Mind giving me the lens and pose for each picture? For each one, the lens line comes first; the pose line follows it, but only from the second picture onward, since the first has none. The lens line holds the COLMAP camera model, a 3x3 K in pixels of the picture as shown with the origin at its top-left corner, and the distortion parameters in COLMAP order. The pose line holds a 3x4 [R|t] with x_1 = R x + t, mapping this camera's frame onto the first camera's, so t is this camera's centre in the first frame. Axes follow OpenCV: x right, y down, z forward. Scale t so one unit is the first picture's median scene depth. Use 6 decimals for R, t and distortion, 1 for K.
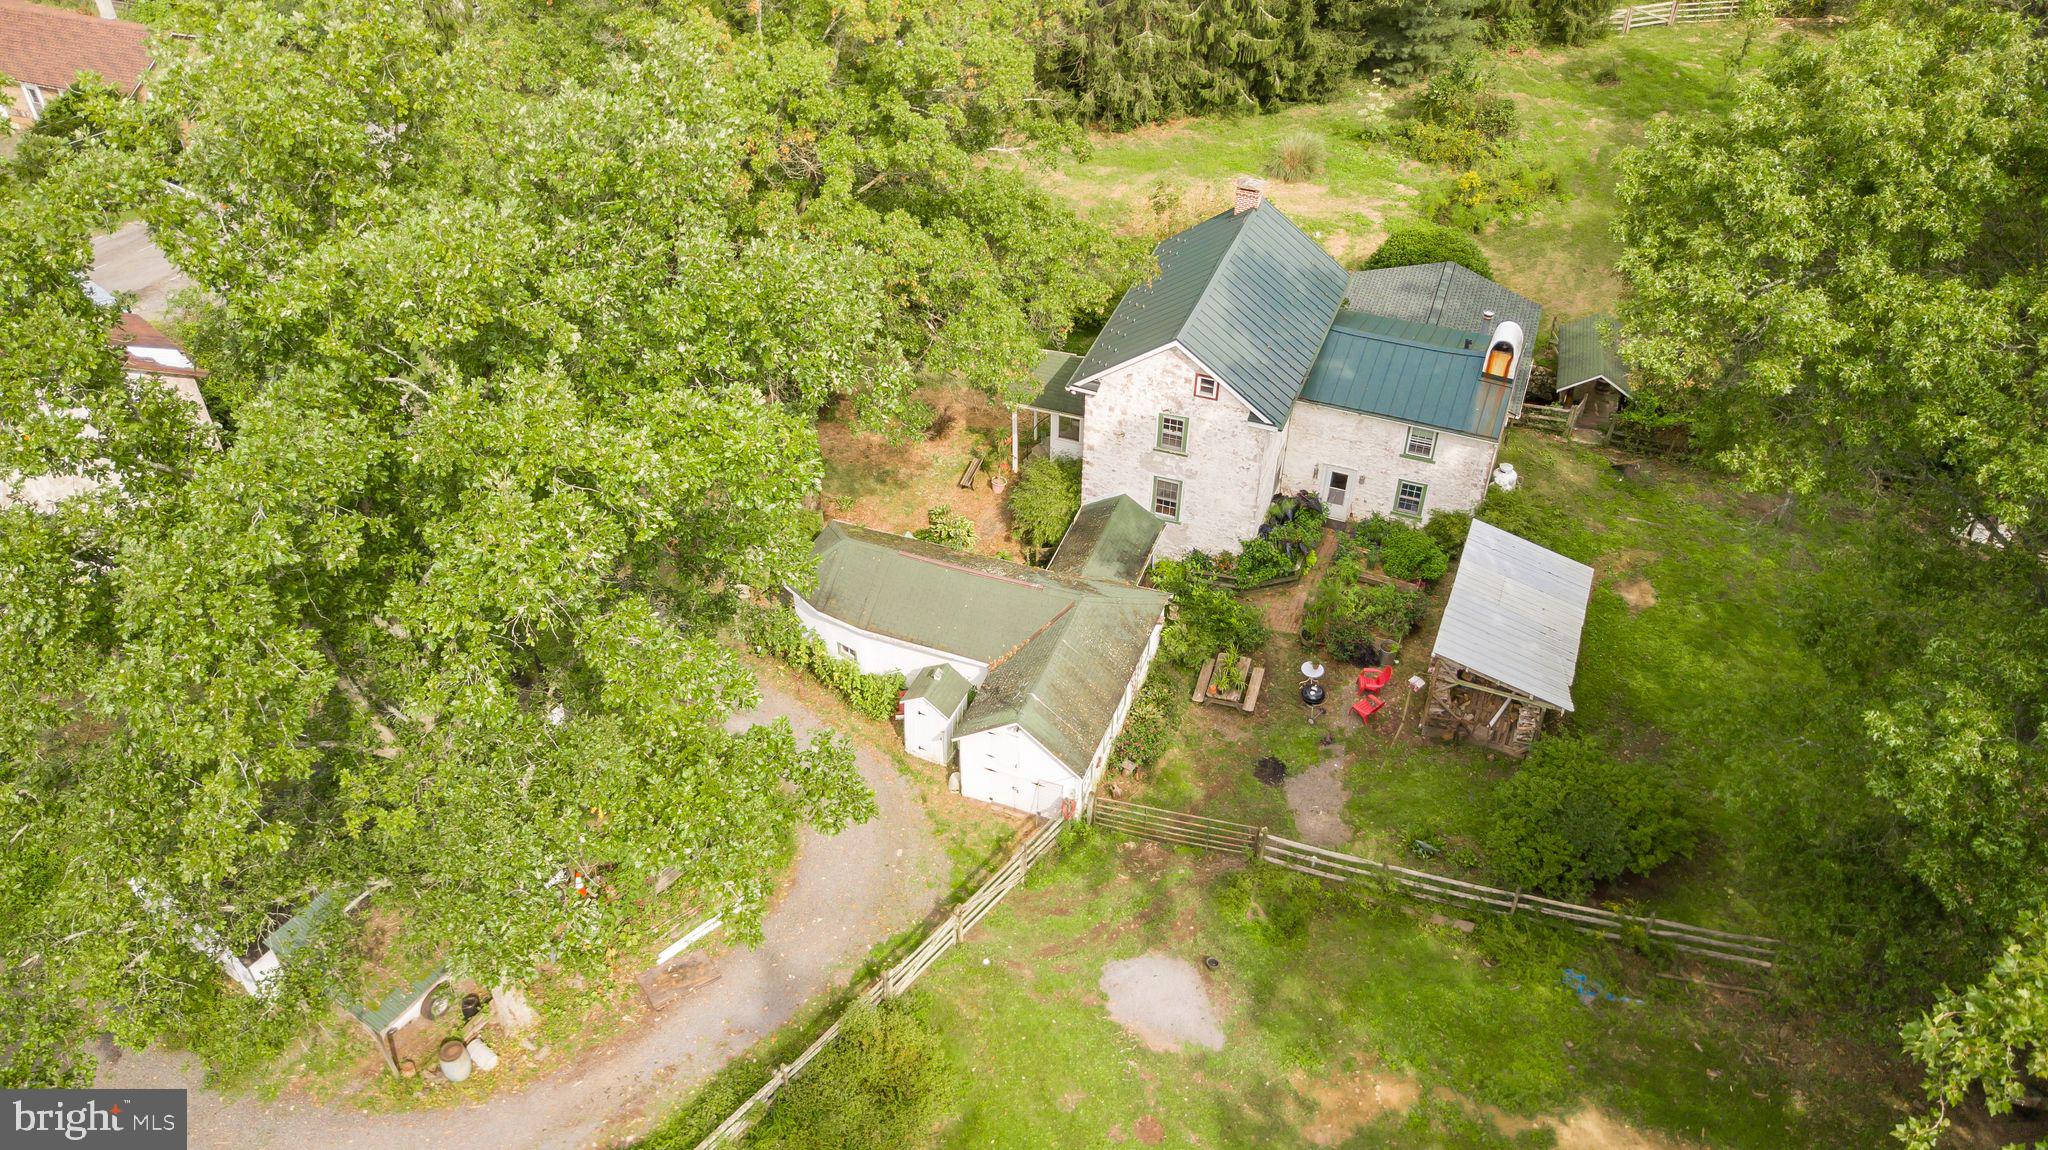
lens RADIAL K [[1604.1, 0, 1024.3], [0, 1604.1, 575.4], [0, 0, 1]] dist [0.009221, -0.015514]
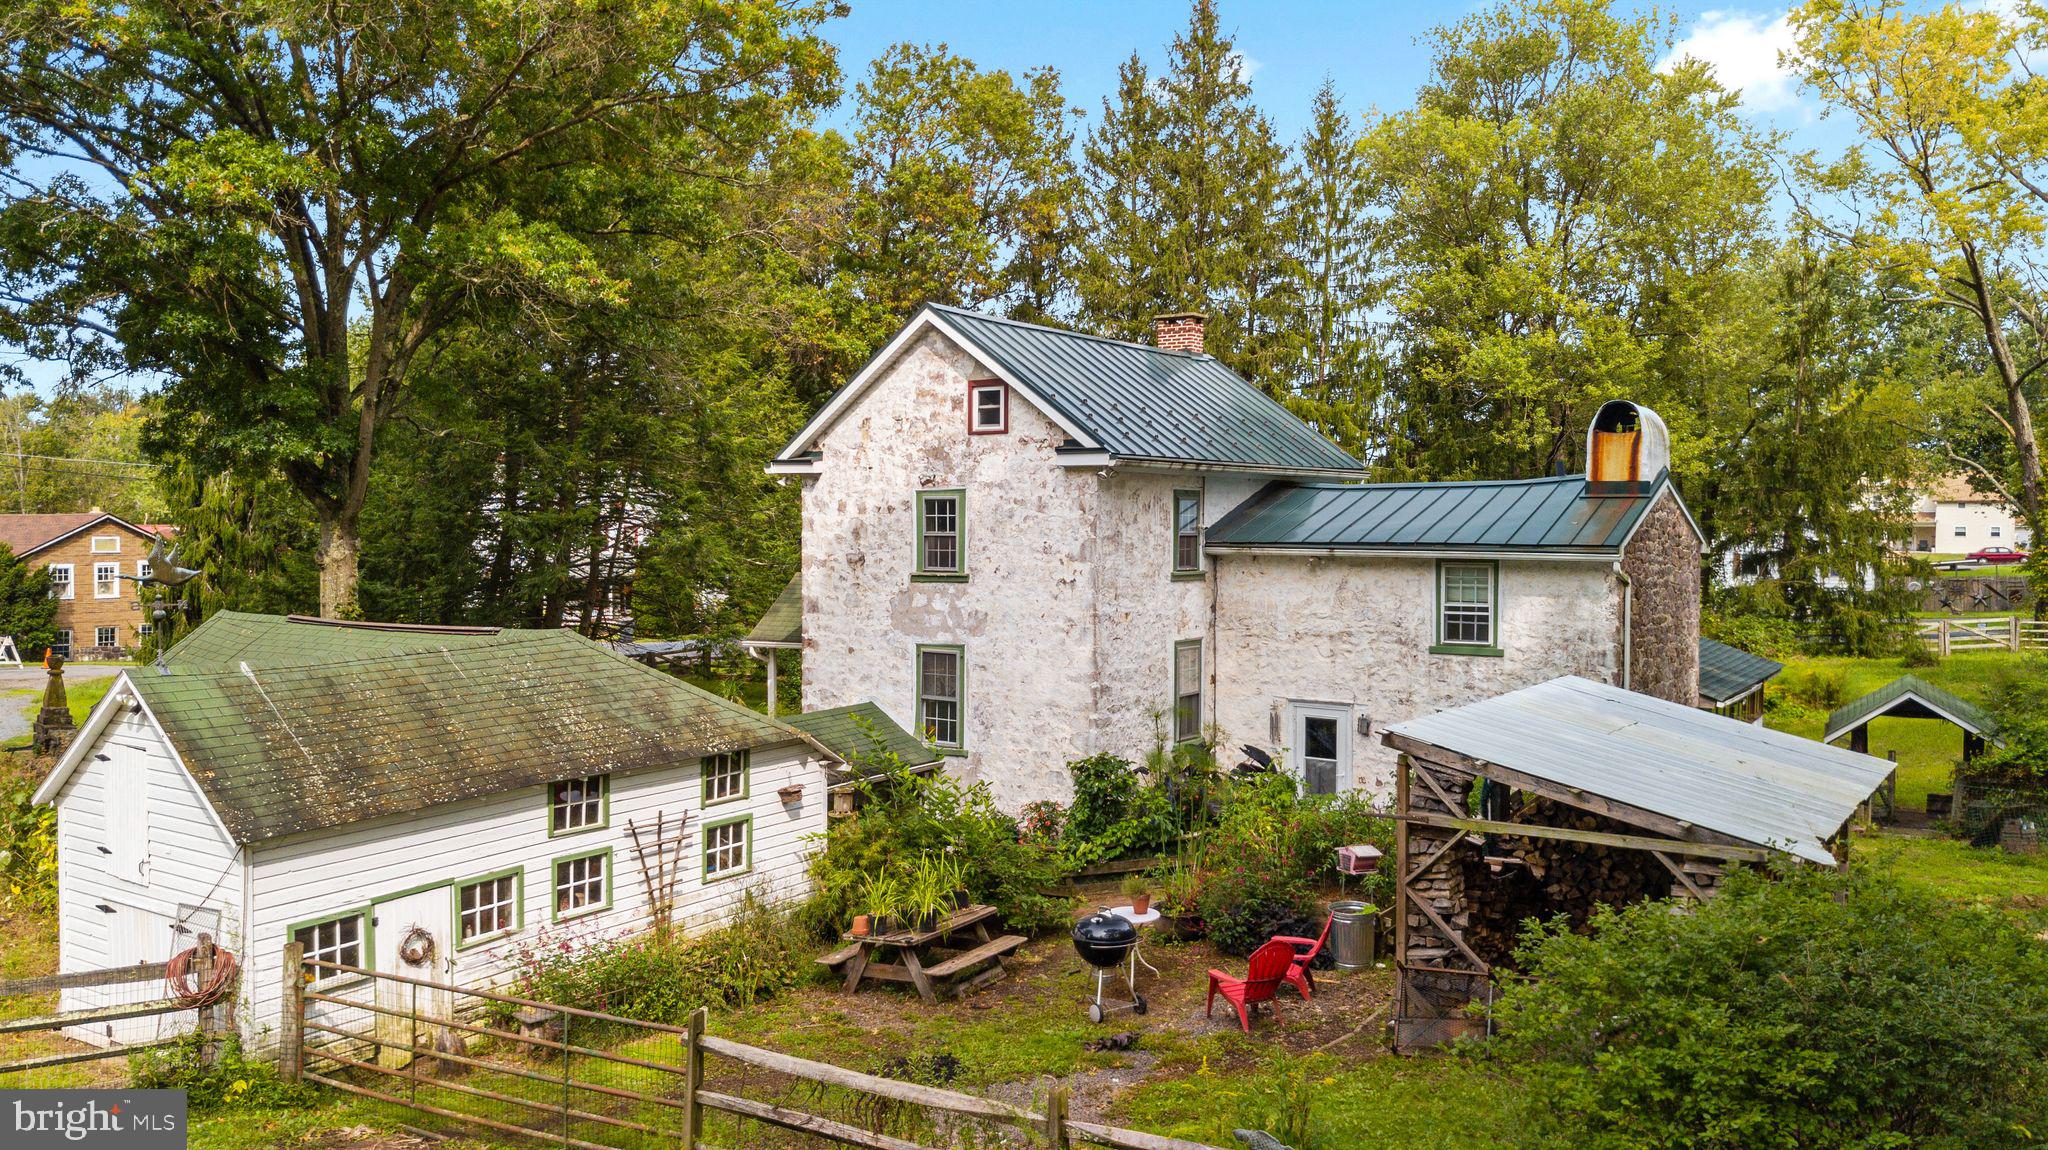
lens RADIAL K [[1604.1, 0, 1020.0], [0, 1604.1, 576.0], [0, 0, 1]] dist [0.009221, -0.015514]
pose [[0.973474, 0.006794, -0.228696, 0.230703], [-0.149213, 0.776597, -0.612073, 0.227819], [0.173446, 0.629962, 0.757010, 0.616369]]
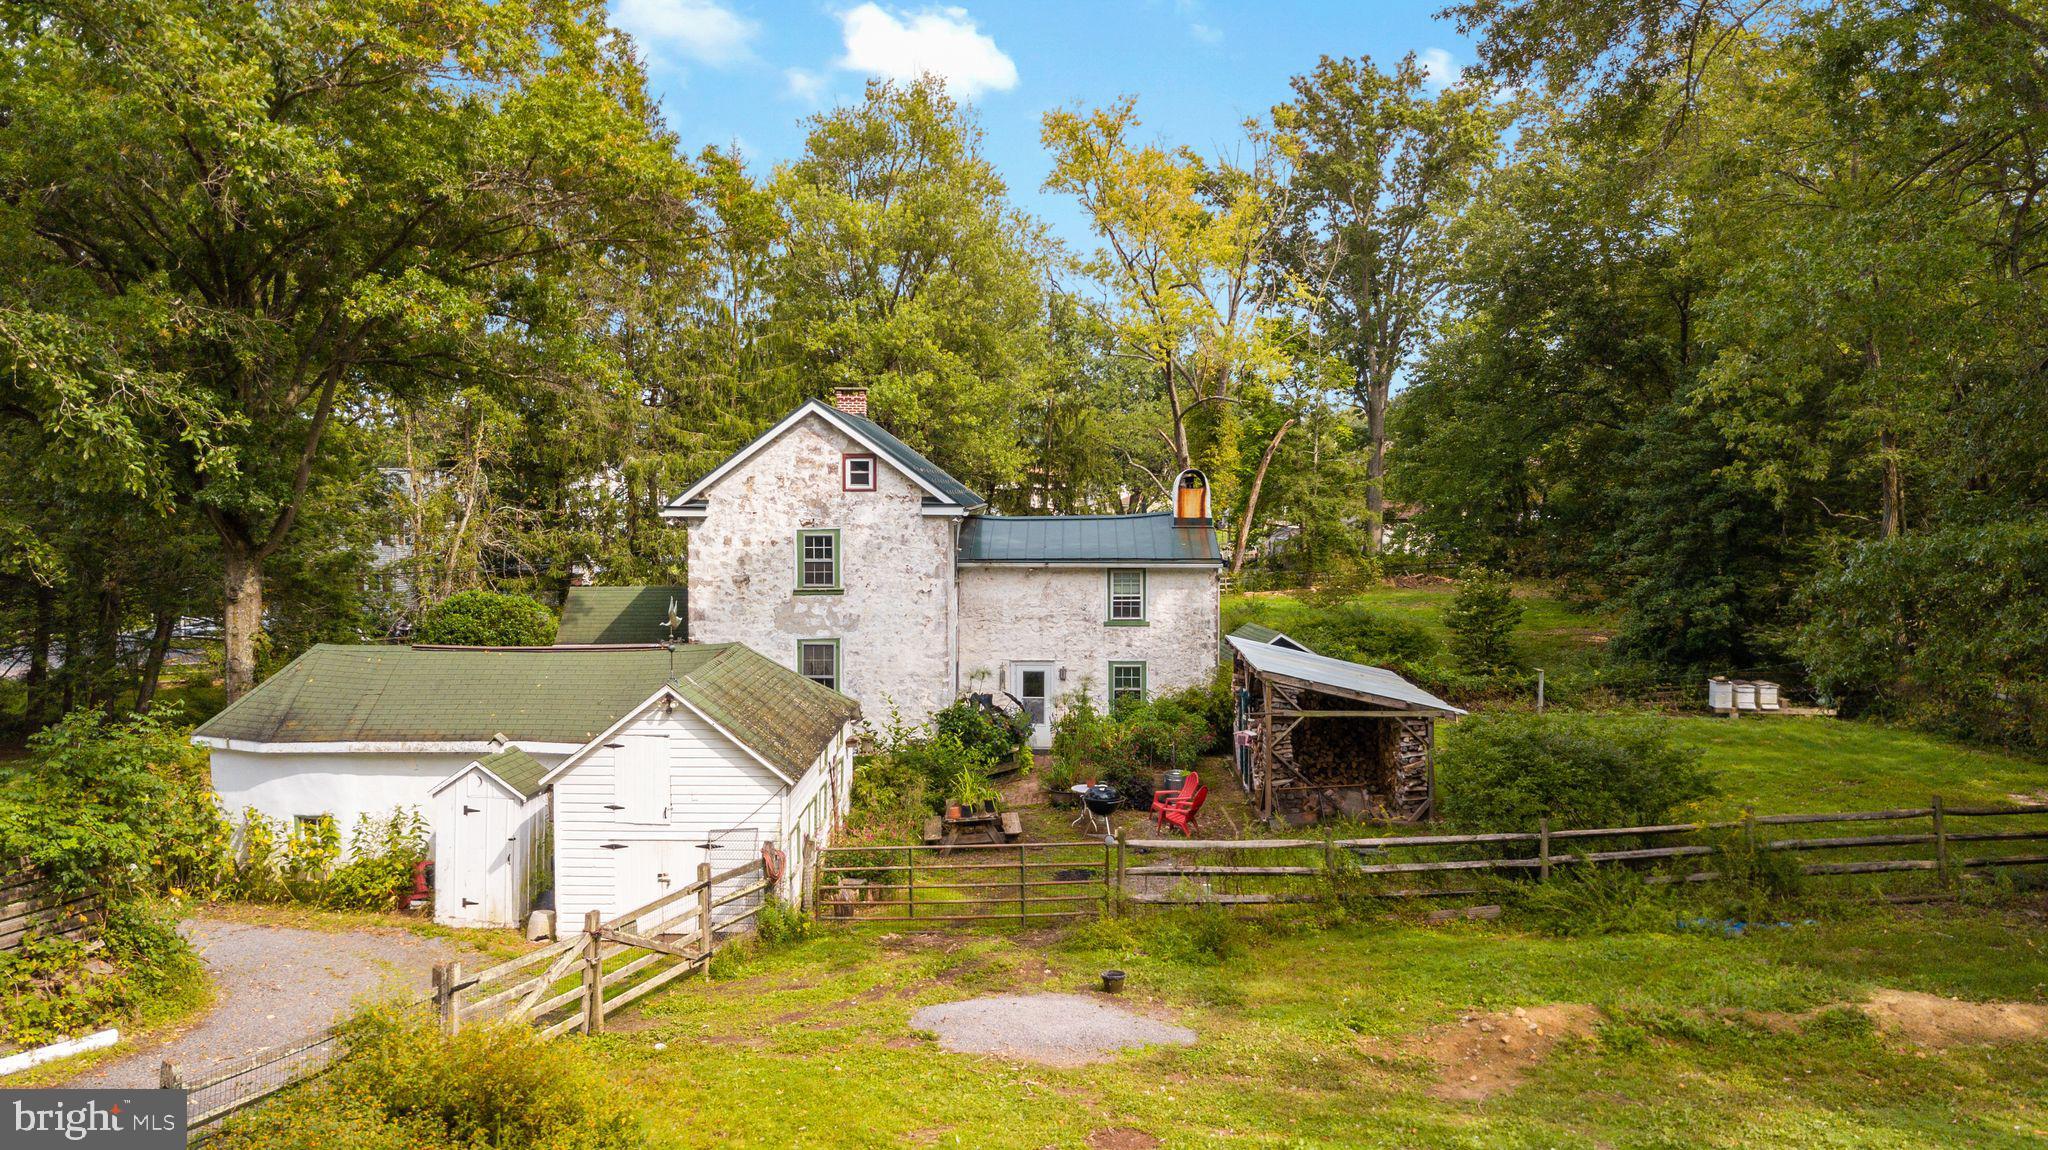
lens RADIAL K [[1604.1, 0, 1063.4], [0, 1604.1, 598.1], [0, 0, 1]] dist [0.009221, -0.015514]
pose [[0.926194, -0.029951, 0.375855, -0.076239], [0.248740, 0.797685, -0.549387, 0.343988], [-0.283359, 0.602330, 0.746262, 0.433434]]
